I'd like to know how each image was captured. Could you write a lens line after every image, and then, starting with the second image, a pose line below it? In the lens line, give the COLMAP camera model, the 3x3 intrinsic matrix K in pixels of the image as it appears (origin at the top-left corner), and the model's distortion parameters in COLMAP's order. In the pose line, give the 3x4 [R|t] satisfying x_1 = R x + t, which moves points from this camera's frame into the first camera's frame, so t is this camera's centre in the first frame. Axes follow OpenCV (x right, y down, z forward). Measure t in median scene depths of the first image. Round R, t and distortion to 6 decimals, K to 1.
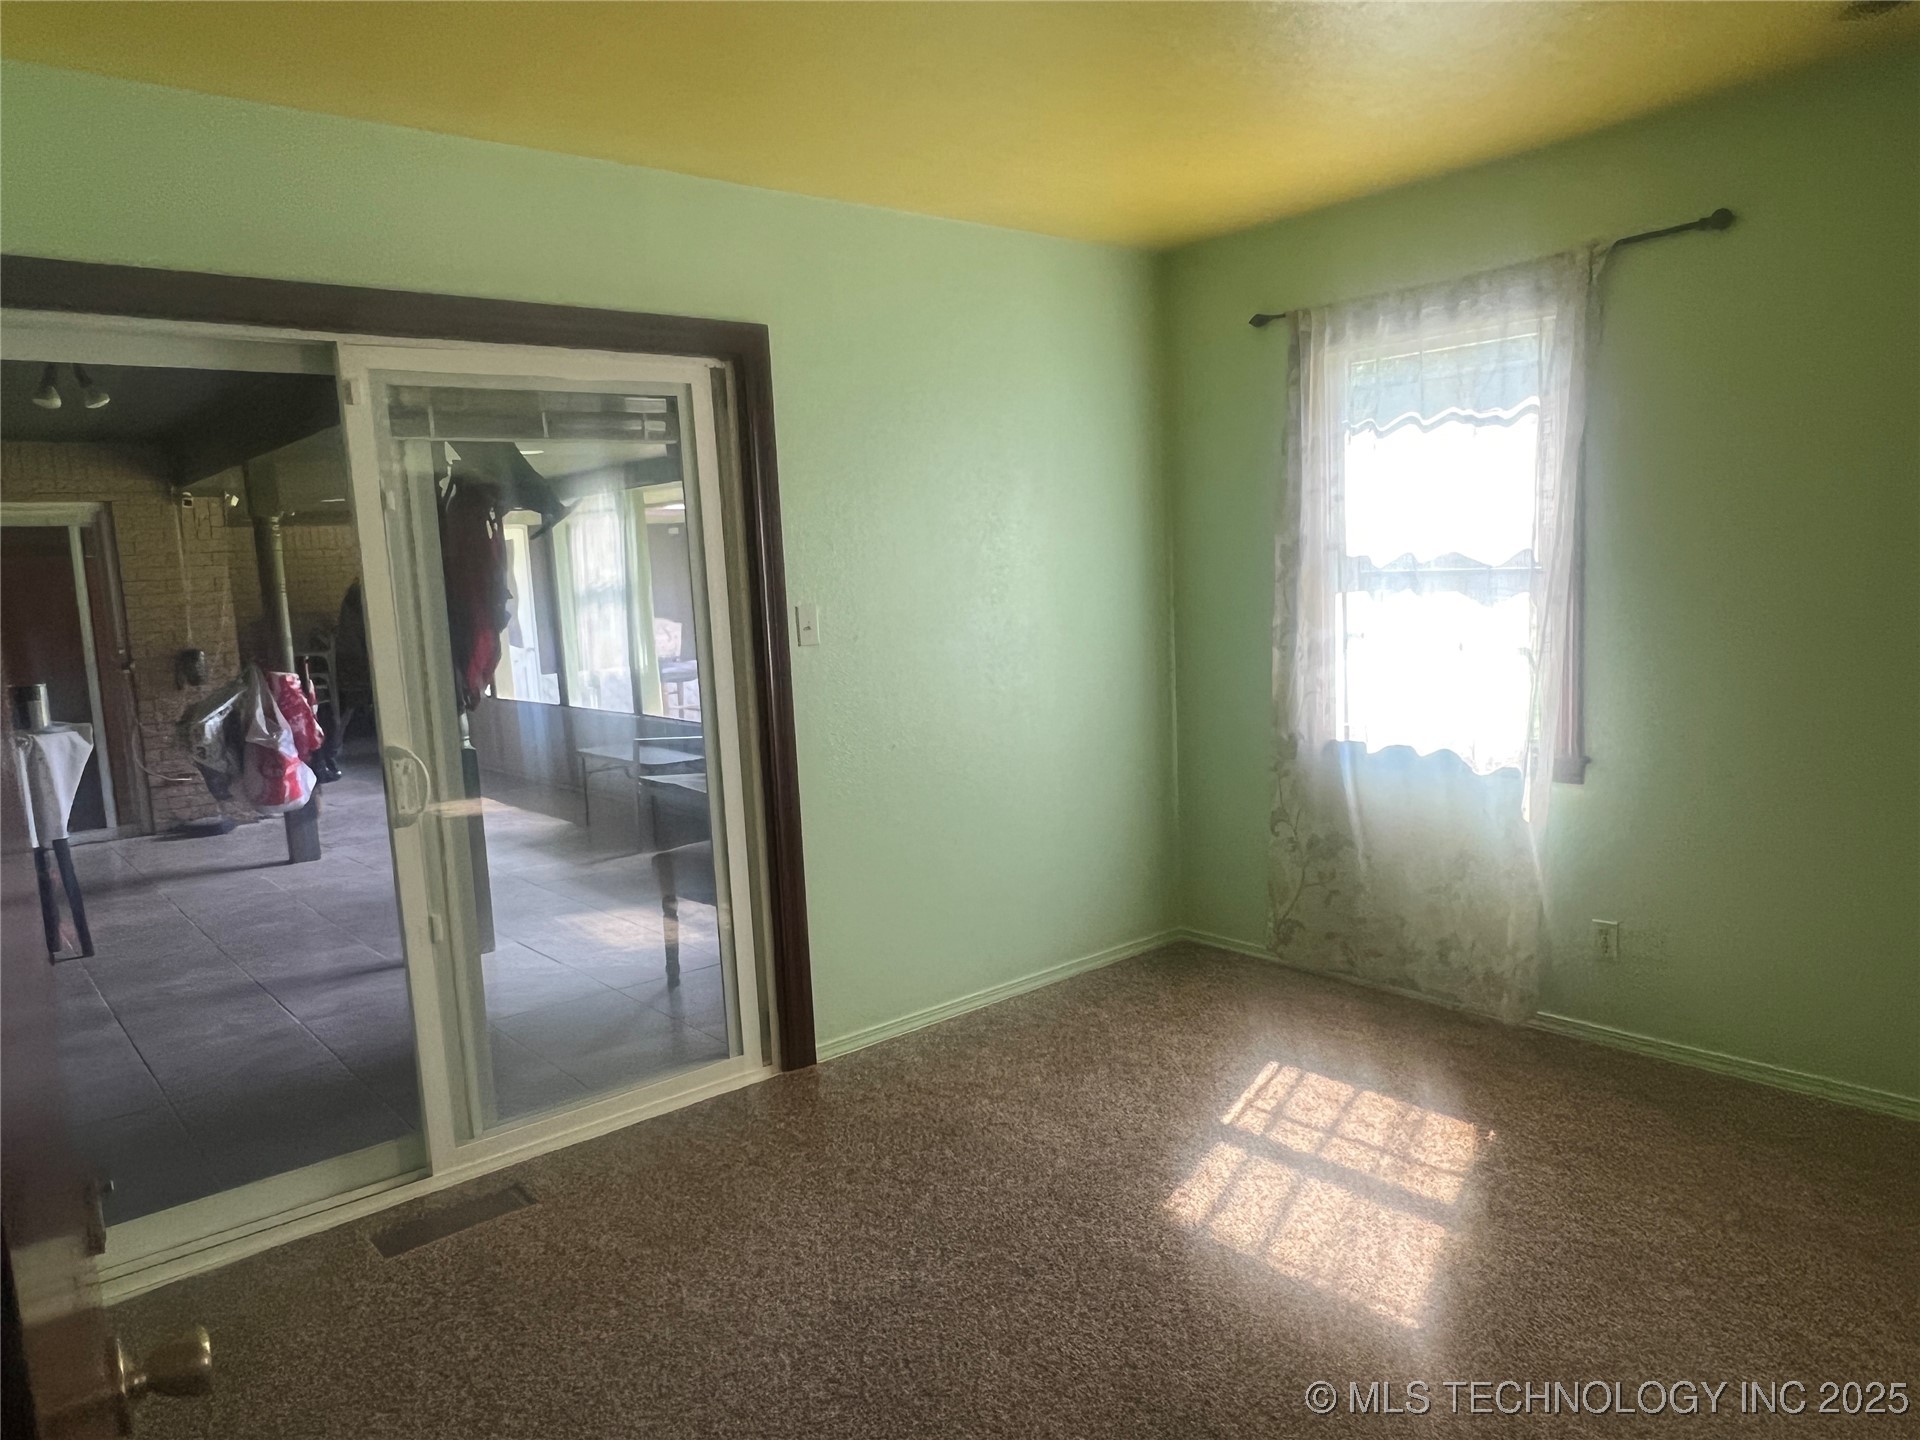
lens RADIAL K [[1295.2, 0, 960.0], [0, 1295.2, 720.0], [0, 0, 1]] dist [0.001784, 0.000565]
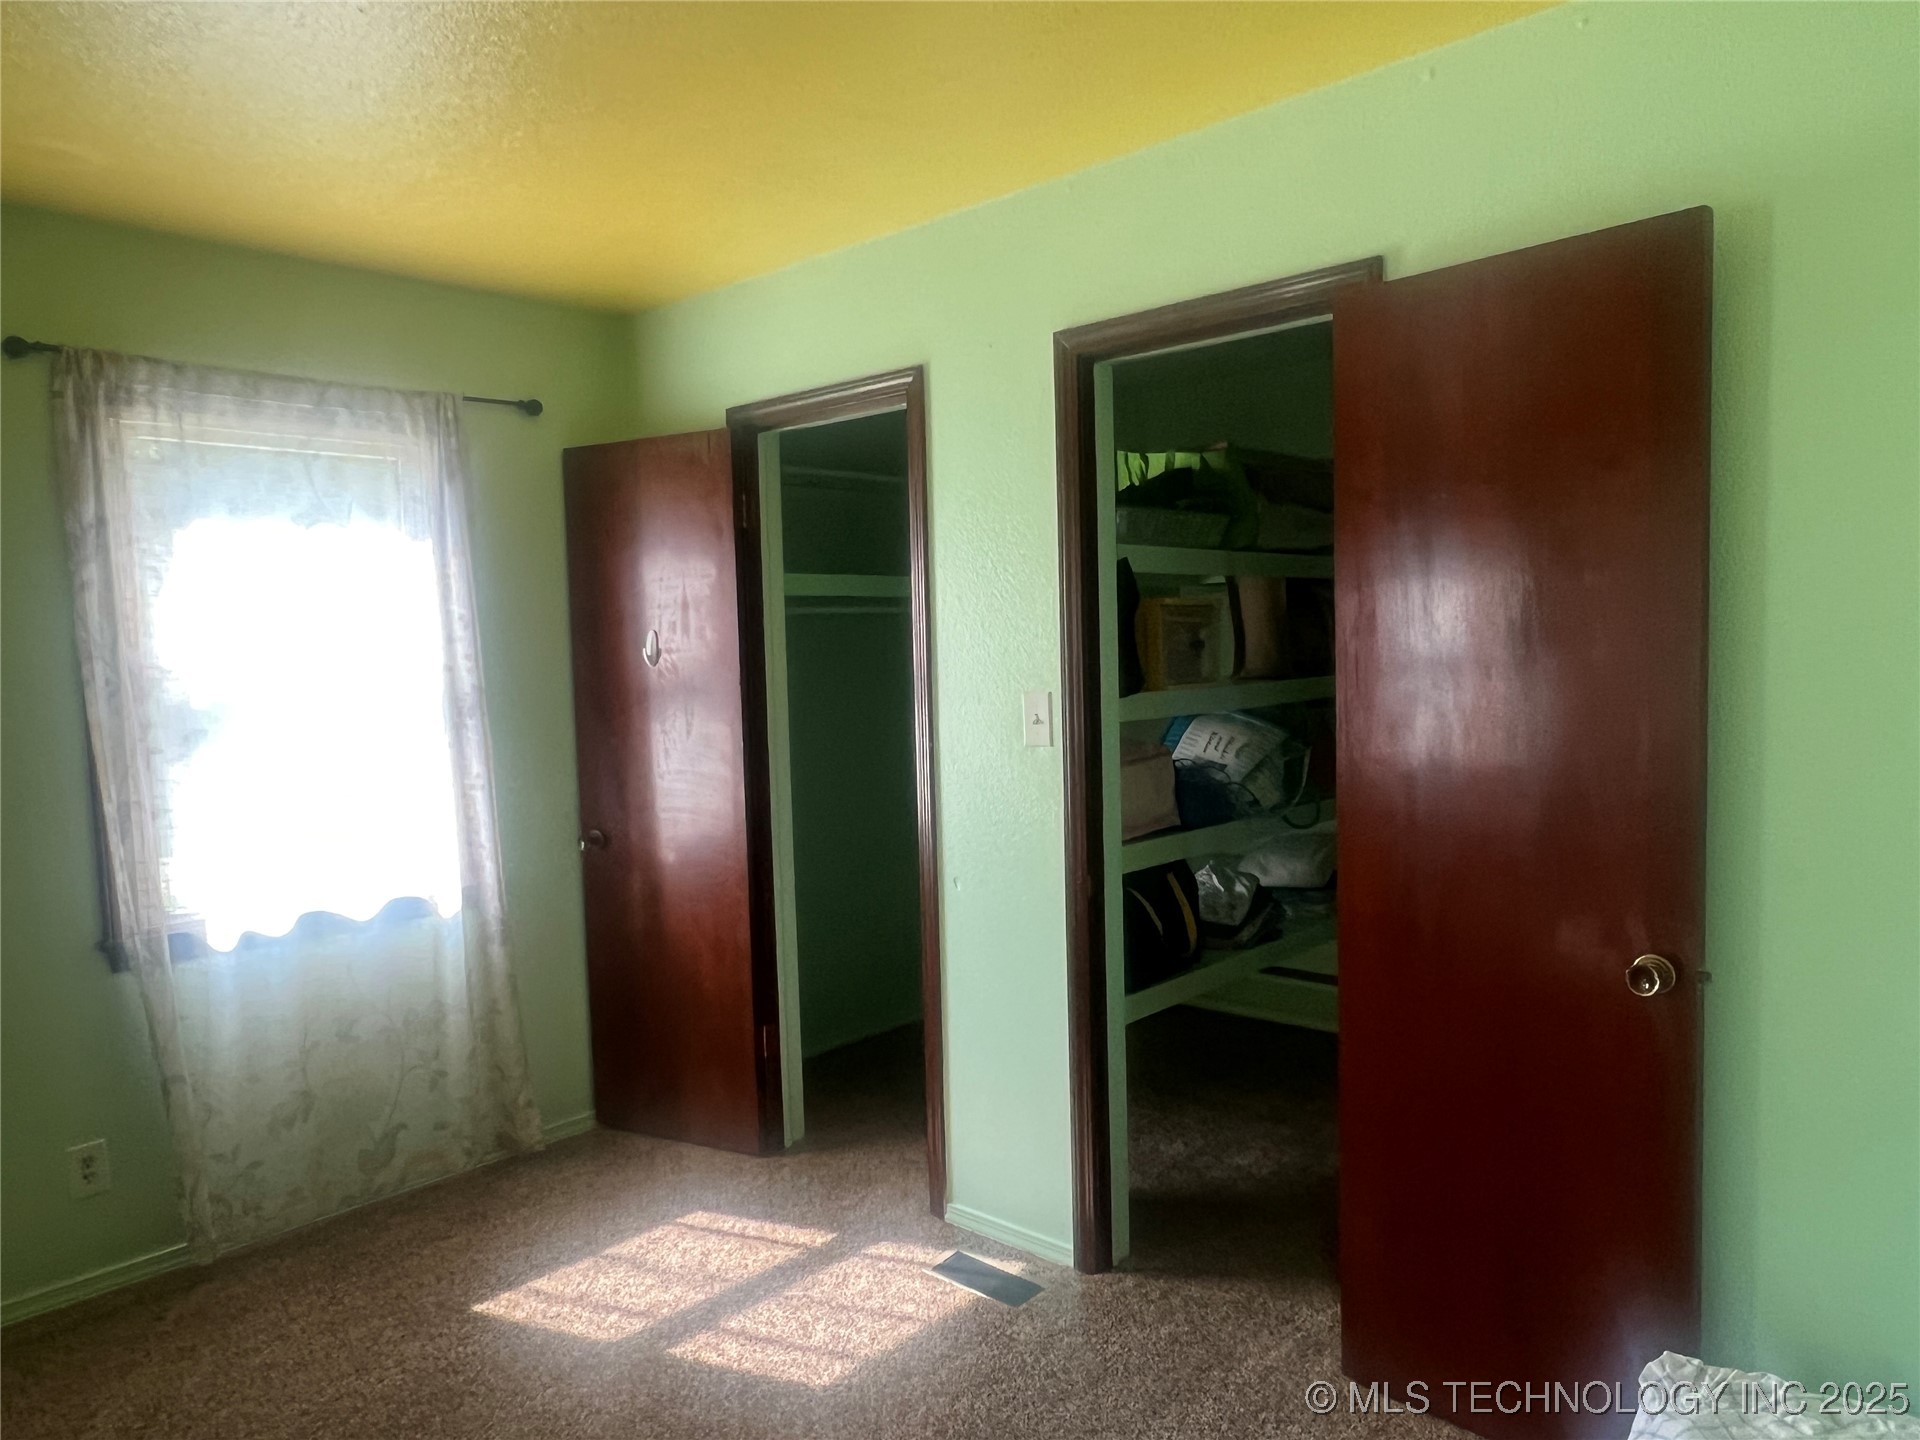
lens RADIAL K [[1295.2, 0, 960.0], [0, 1295.2, 720.0], [0, 0, 1]] dist [0.001784, 0.000565]
pose [[-0.118886, -0.014955, 0.992795, -0.559185], [0.145741, 0.988794, 0.032347, -0.073356], [-0.982154, 0.148537, -0.115374, 0.701428]]
